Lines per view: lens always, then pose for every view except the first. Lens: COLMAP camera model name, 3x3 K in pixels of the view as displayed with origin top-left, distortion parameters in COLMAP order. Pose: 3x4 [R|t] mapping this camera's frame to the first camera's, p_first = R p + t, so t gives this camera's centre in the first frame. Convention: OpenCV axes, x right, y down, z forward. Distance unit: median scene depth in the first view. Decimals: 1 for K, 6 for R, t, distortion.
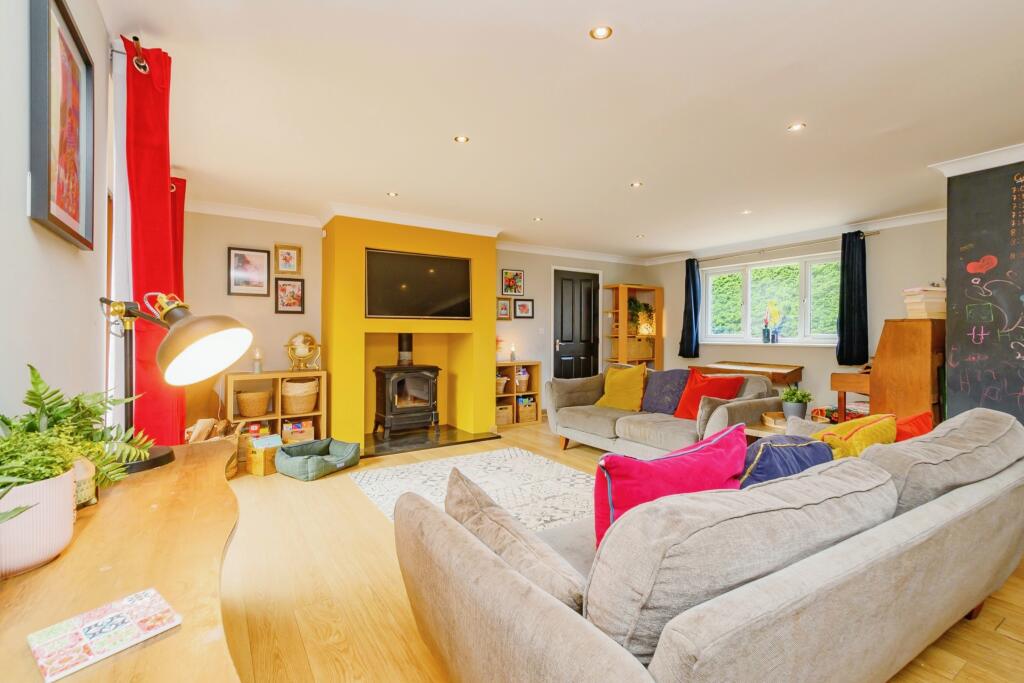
lens RADIAL K [[467.9, 0, 516.0], [0, 467.9, 334.6], [0, 0, 1]] dist [0.010987, -0.000504]
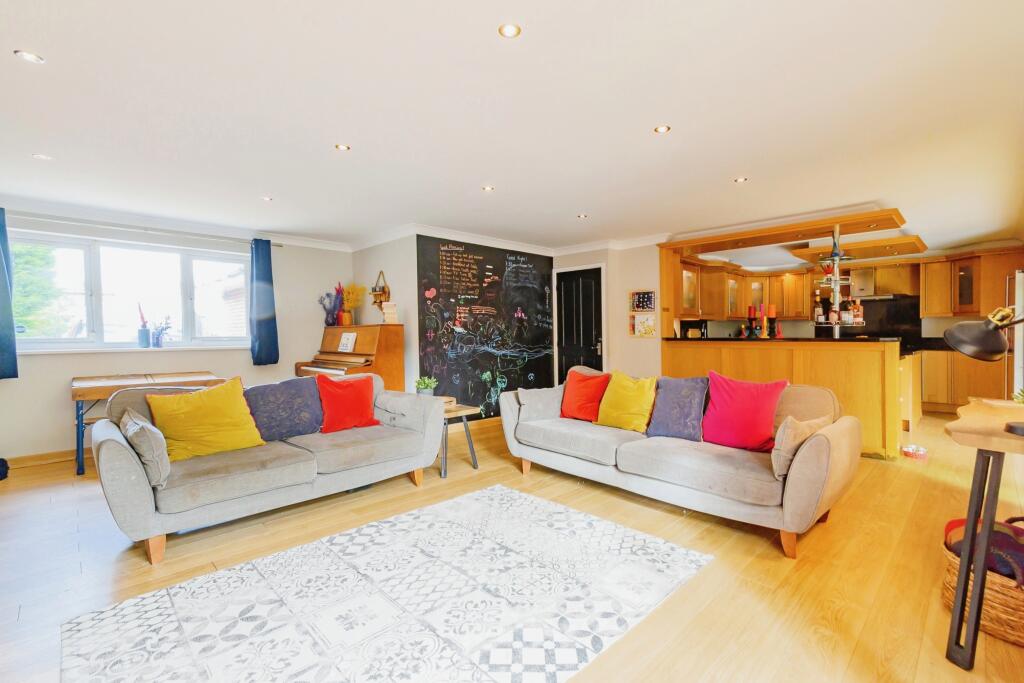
lens RADIAL K [[467.9, 0, 514.9], [0, 467.9, 340.8], [0, 0, 1]] dist [0.010987, -0.000504]
pose [[-0.209940, -0.011245, 0.977650, -0.600139], [0.008865, 0.999871, 0.013404, 0.001749], [-0.977674, 0.011481, -0.209813, 0.904459]]
